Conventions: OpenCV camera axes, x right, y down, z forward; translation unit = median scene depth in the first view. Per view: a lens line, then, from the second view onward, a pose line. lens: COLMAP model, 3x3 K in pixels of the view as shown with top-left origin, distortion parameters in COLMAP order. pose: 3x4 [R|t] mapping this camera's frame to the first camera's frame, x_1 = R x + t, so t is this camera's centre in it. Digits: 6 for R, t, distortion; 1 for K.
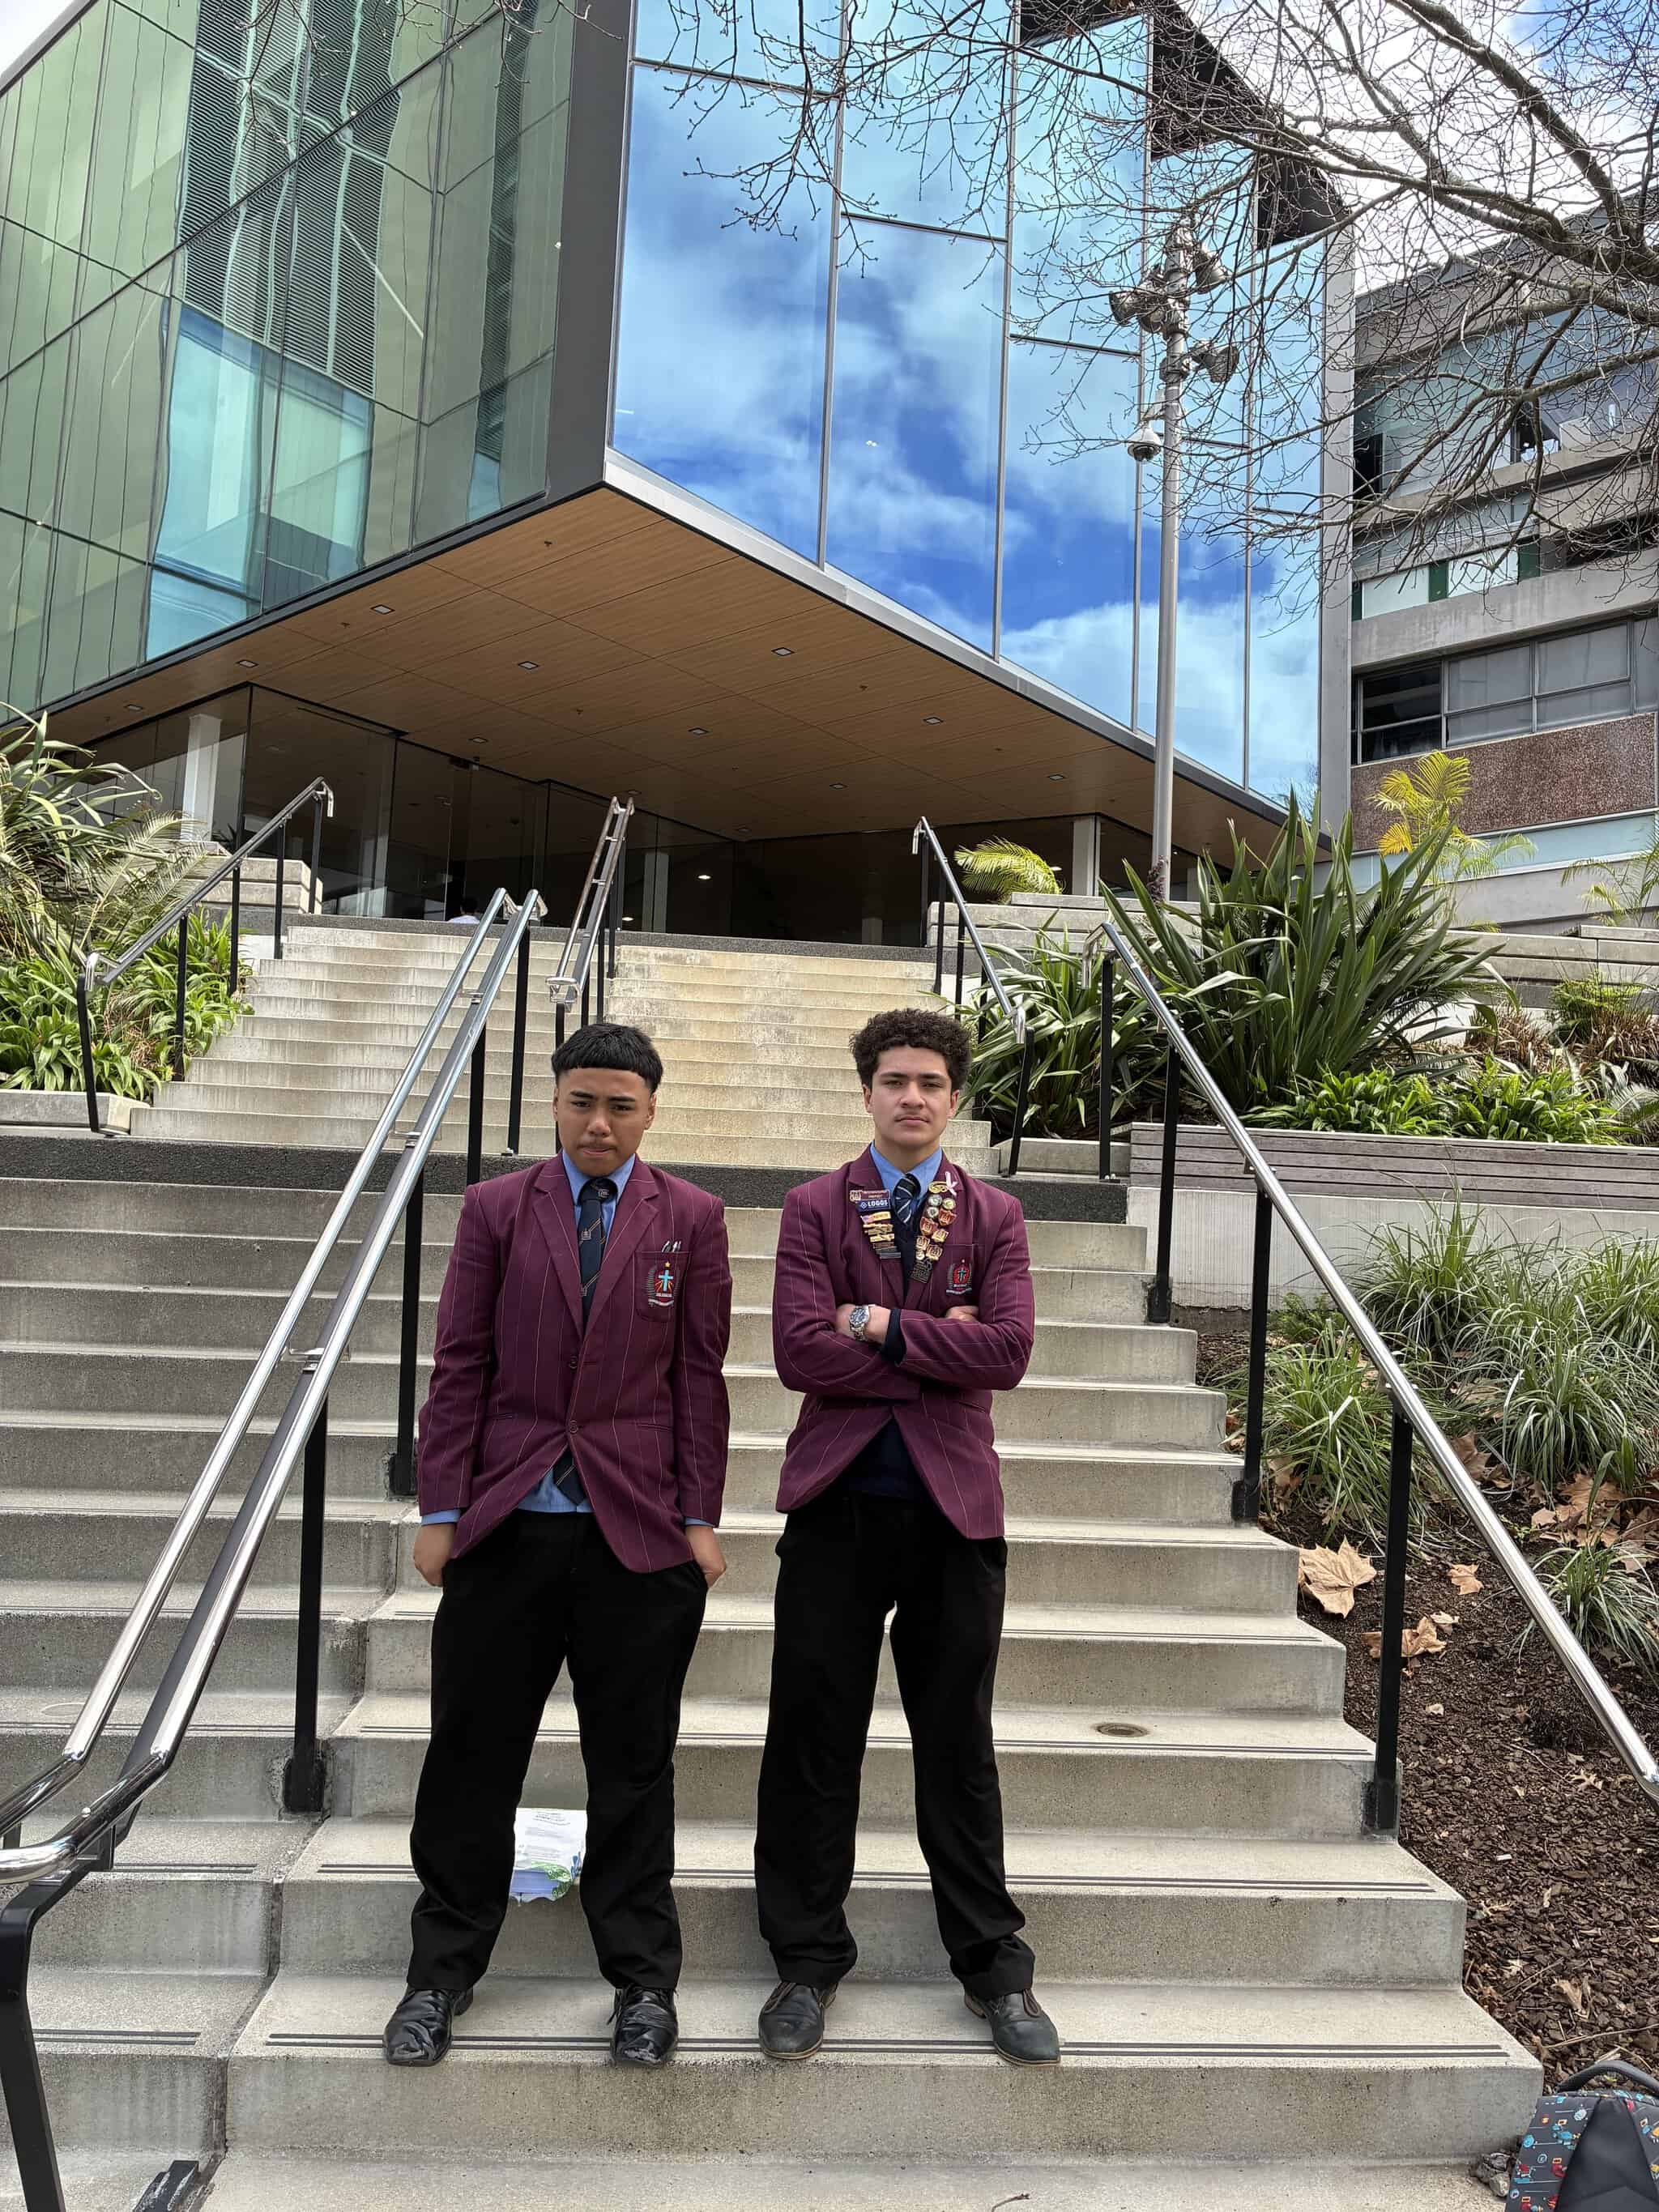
lens RADIAL K [[1617.0, 0, 829.5], [0, 1617.0, 1106.0], [0, 0, 1]] dist [0.052297, -0.064002]
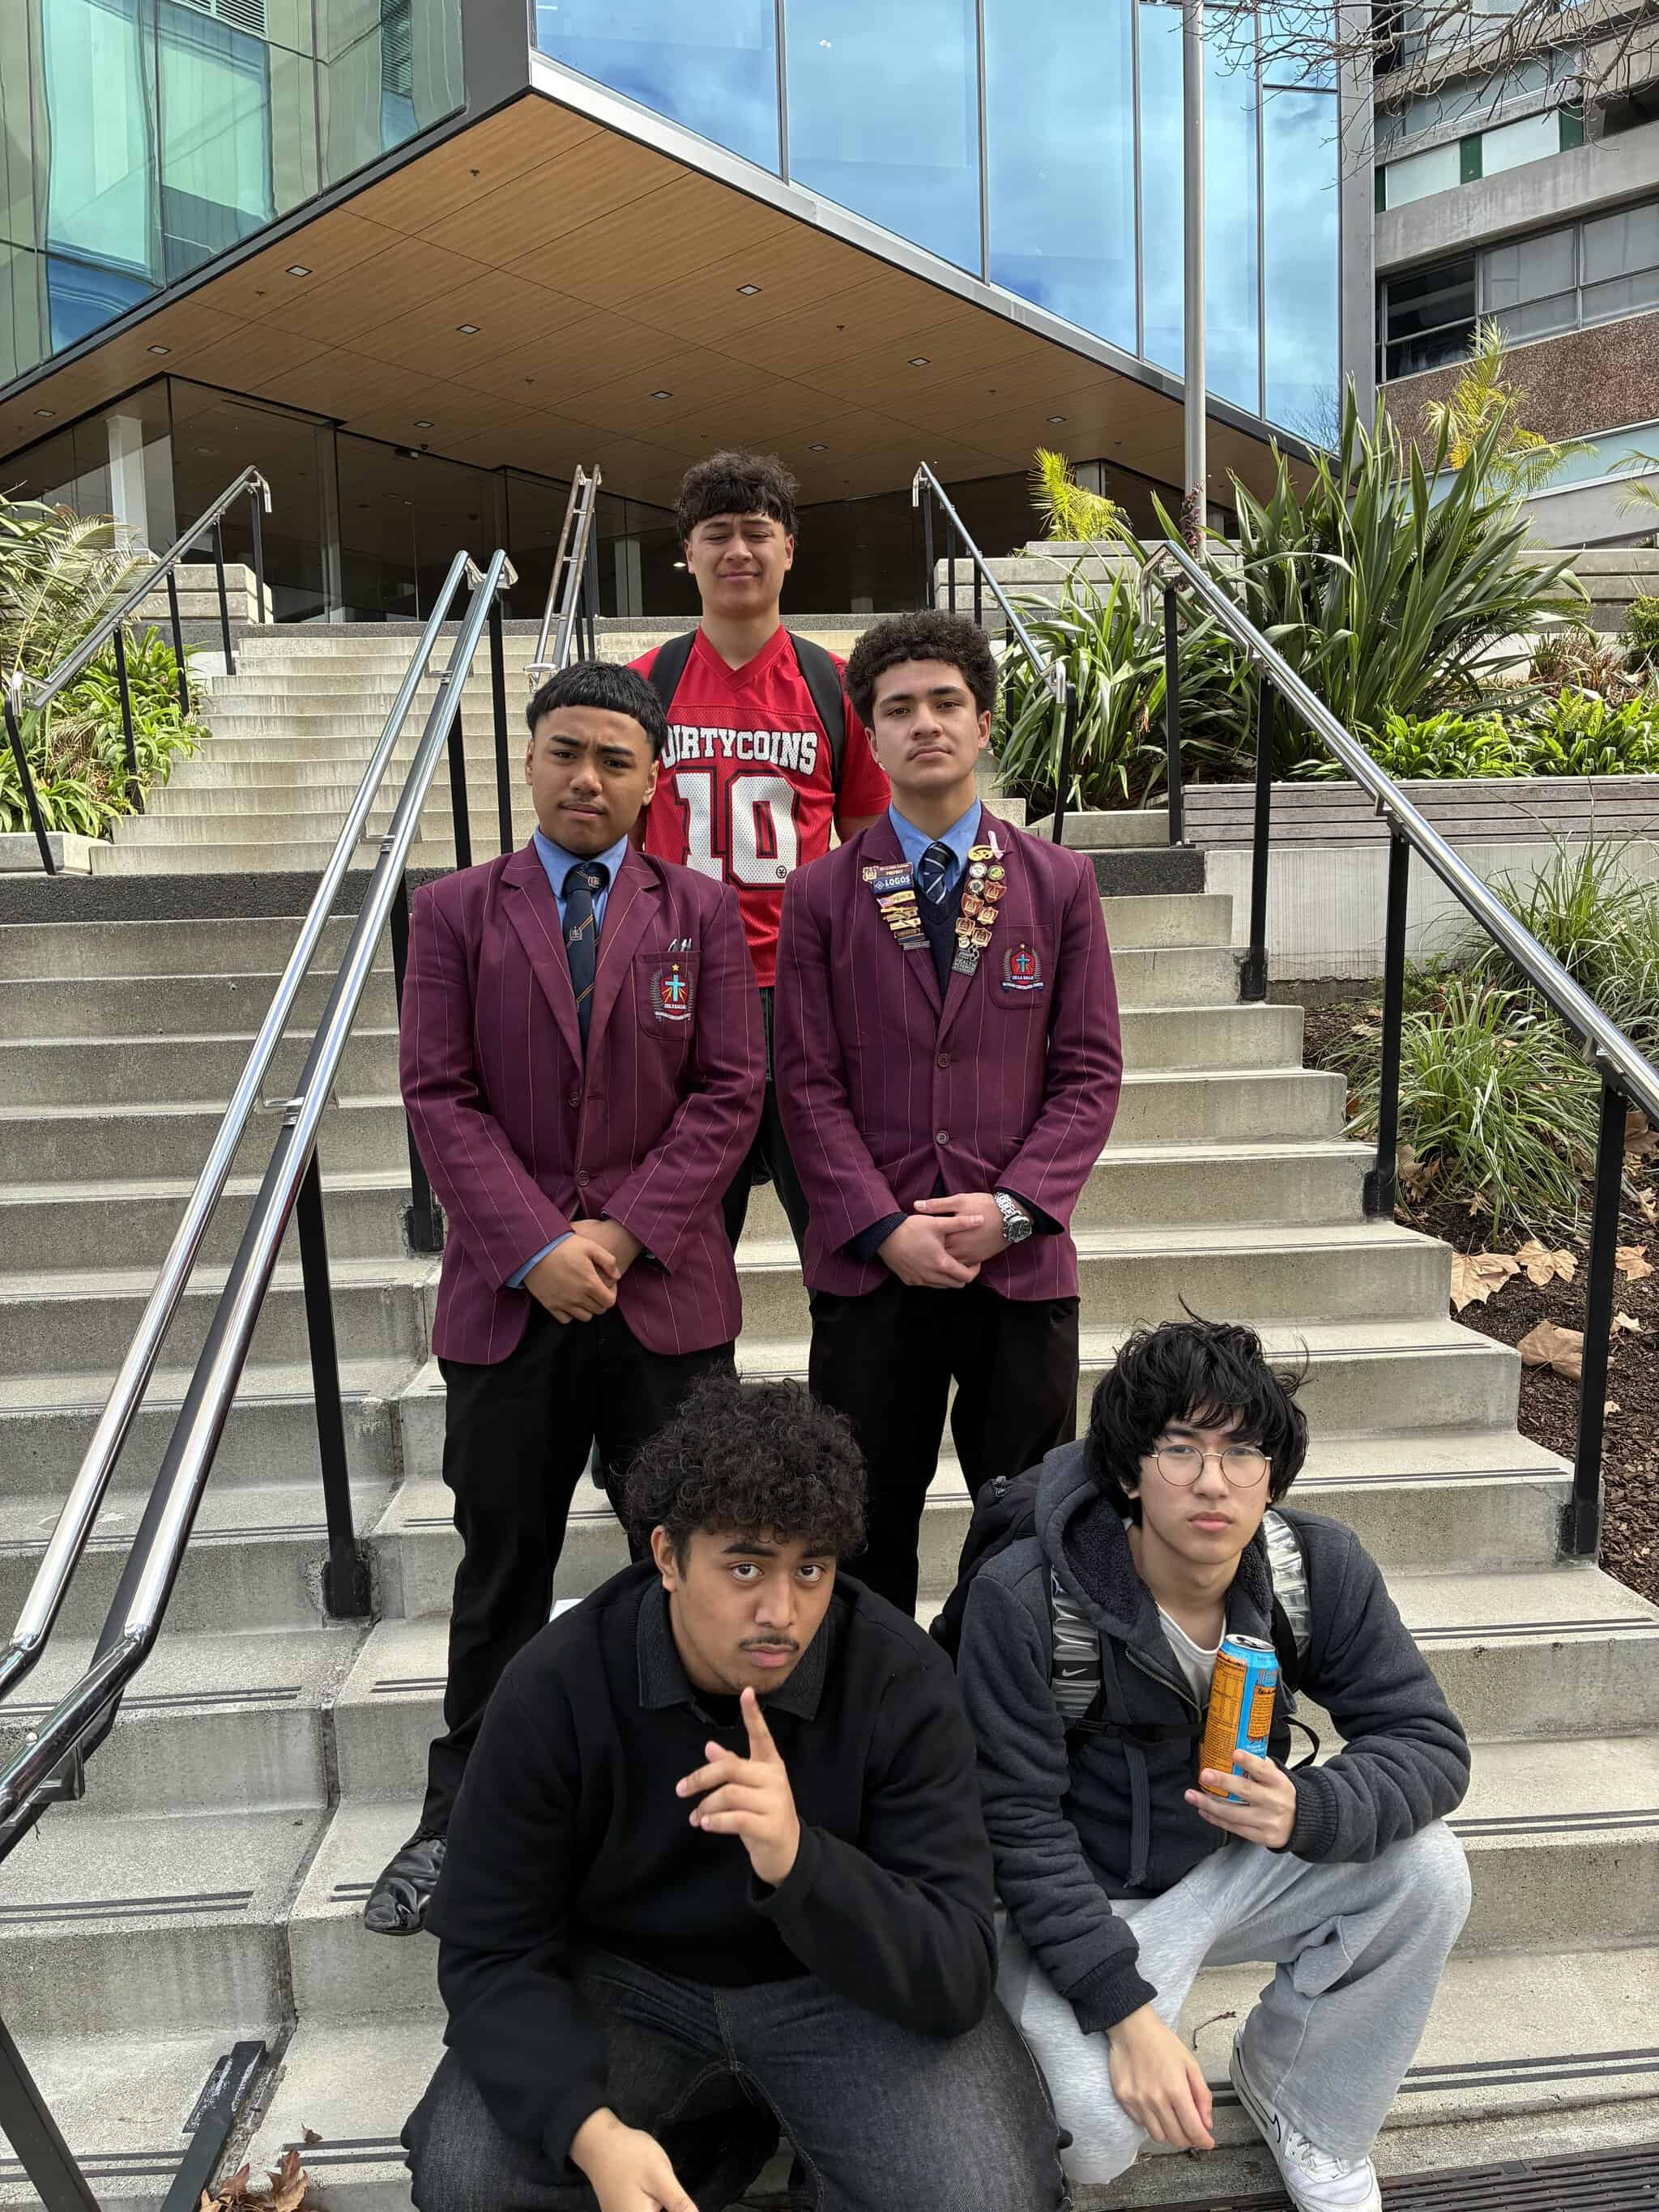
lens RADIAL K [[1615.4, 0, 829.5], [0, 1615.4, 1106.0], [0, 0, 1]] dist [0.015000, 0.005534]
pose [[0.997631, -0.068283, -0.008359, -0.025556], [0.068672, 0.981303, 0.179801, 0.015719], [-0.004075, -0.179949, 0.983667, 0.125452]]
